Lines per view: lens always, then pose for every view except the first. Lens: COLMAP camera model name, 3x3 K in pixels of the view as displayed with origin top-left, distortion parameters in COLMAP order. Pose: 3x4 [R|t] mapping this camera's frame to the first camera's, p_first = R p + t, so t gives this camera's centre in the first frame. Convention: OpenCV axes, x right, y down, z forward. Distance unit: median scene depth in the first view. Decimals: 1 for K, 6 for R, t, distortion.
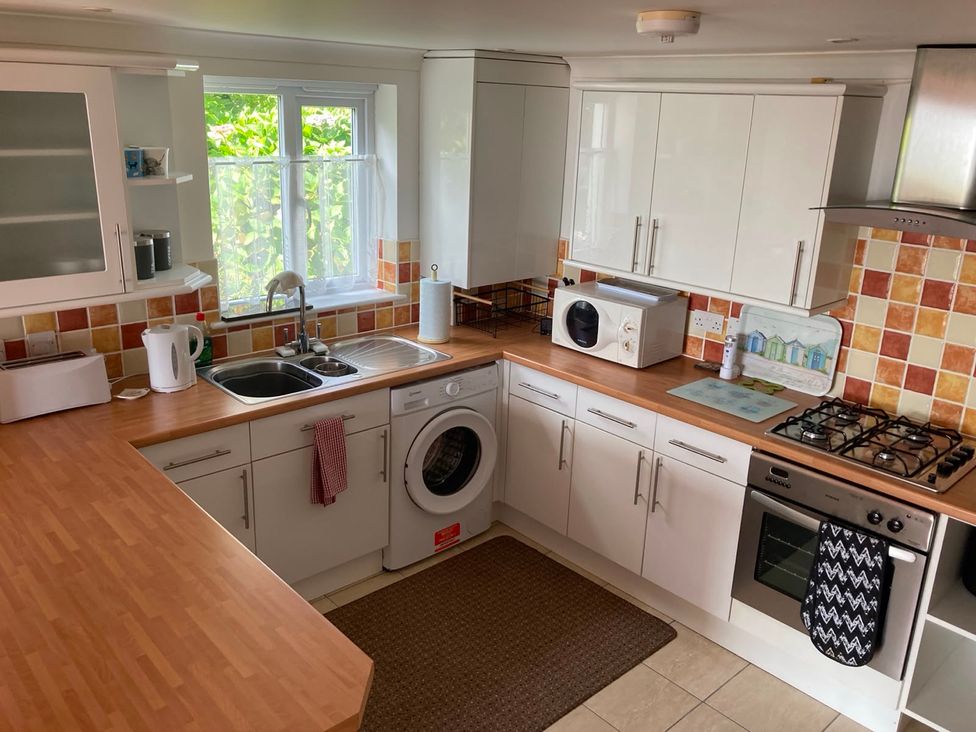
lens RADIAL K [[804.1, 0, 487.4], [0, 804.1, 347.1], [0, 0, 1]] dist [0.044872, -0.000331]
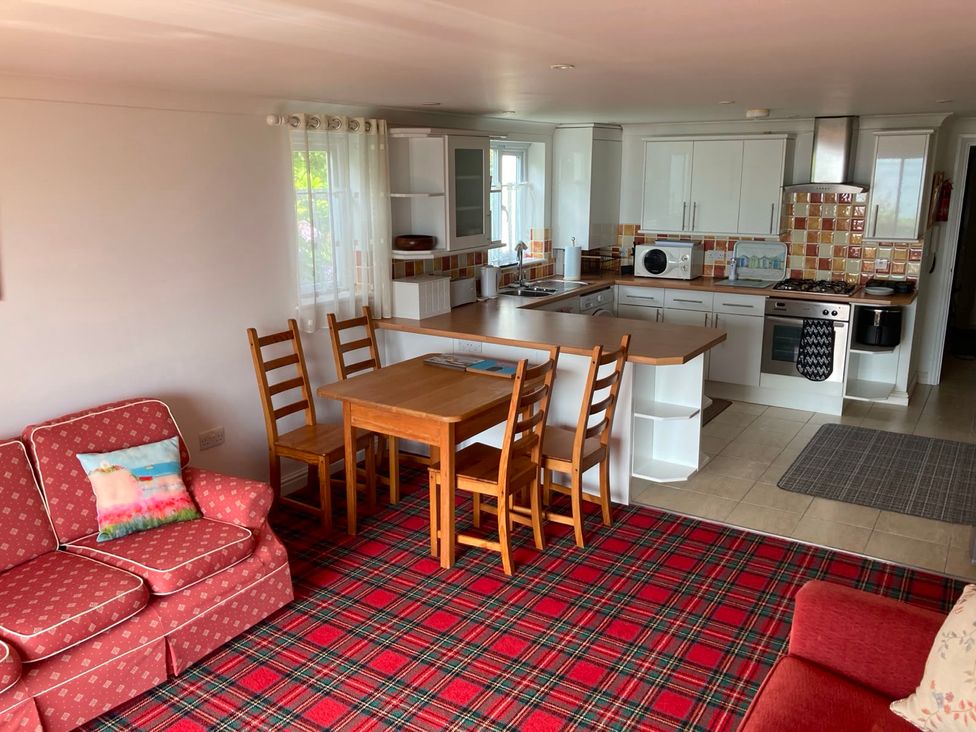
lens RADIAL K [[804.1, 0, 487.4], [0, 804.1, 347.1], [0, 0, 1]] dist [0.044872, -0.000331]
pose [[0.966664, -0.095073, 0.237744, -0.872246], [0.111419, 0.992180, -0.056258, 0.277244], [-0.230536, 0.080872, 0.969697, -0.877140]]
